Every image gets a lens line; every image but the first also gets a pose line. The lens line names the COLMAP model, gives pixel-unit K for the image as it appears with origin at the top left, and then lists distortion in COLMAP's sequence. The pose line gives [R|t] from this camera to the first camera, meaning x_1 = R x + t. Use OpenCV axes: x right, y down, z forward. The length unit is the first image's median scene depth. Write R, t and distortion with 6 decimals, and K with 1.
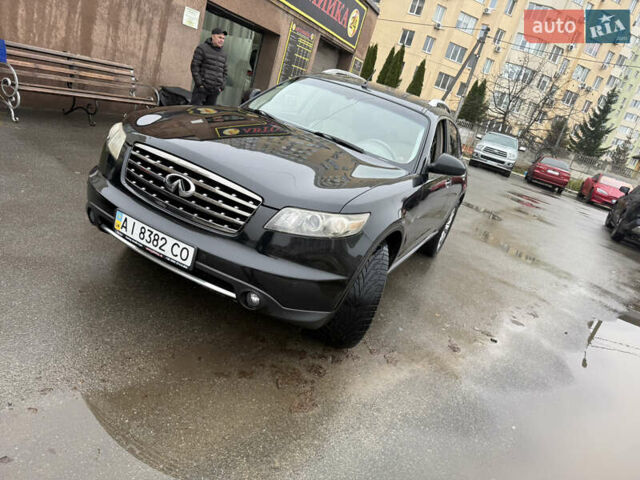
lens RADIAL K [[439.9, 0, 320.0], [0, 439.9, 240.0], [0, 0, 1]] dist [0.101861, -0.133834]
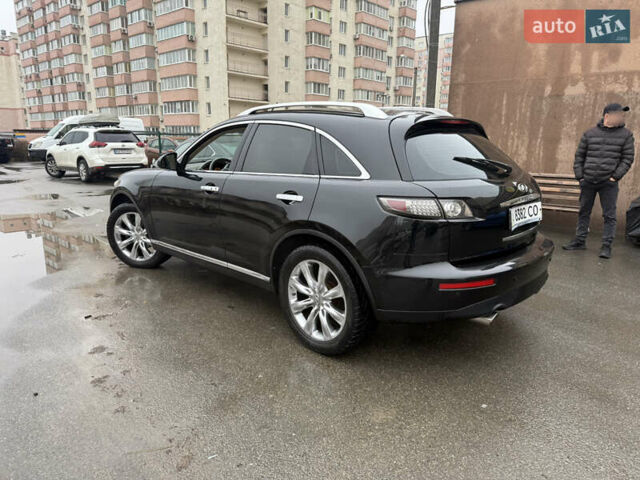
lens RADIAL K [[439.9, 0, 320.0], [0, 439.9, 240.0], [0, 0, 1]] dist [0.101861, -0.133834]
pose [[-0.284391, -0.074685, -0.955795, 1.893506], [-0.397774, 0.916291, 0.046757, -0.286748], [0.872294, 0.393488, -0.290293, 2.624834]]
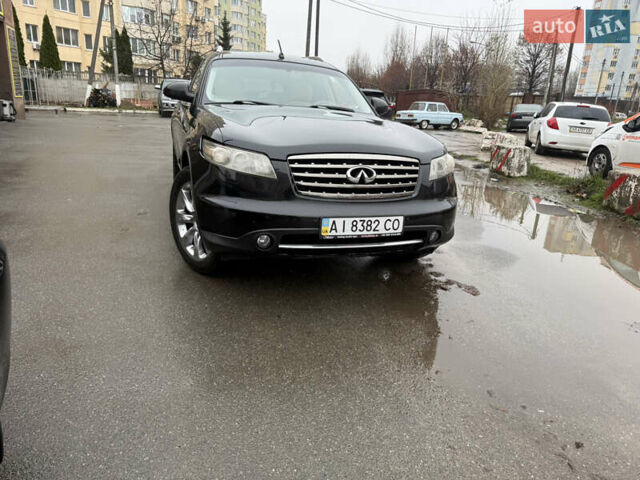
lens RADIAL K [[439.9, 0, 320.0], [0, 439.9, 240.0], [0, 0, 1]] dist [0.101861, -0.133834]
pose [[0.706117, -0.429572, 0.562910, -1.098425], [0.366112, 0.901943, 0.229045, -0.269959], [-0.606103, 0.044356, 0.794148, 0.162894]]
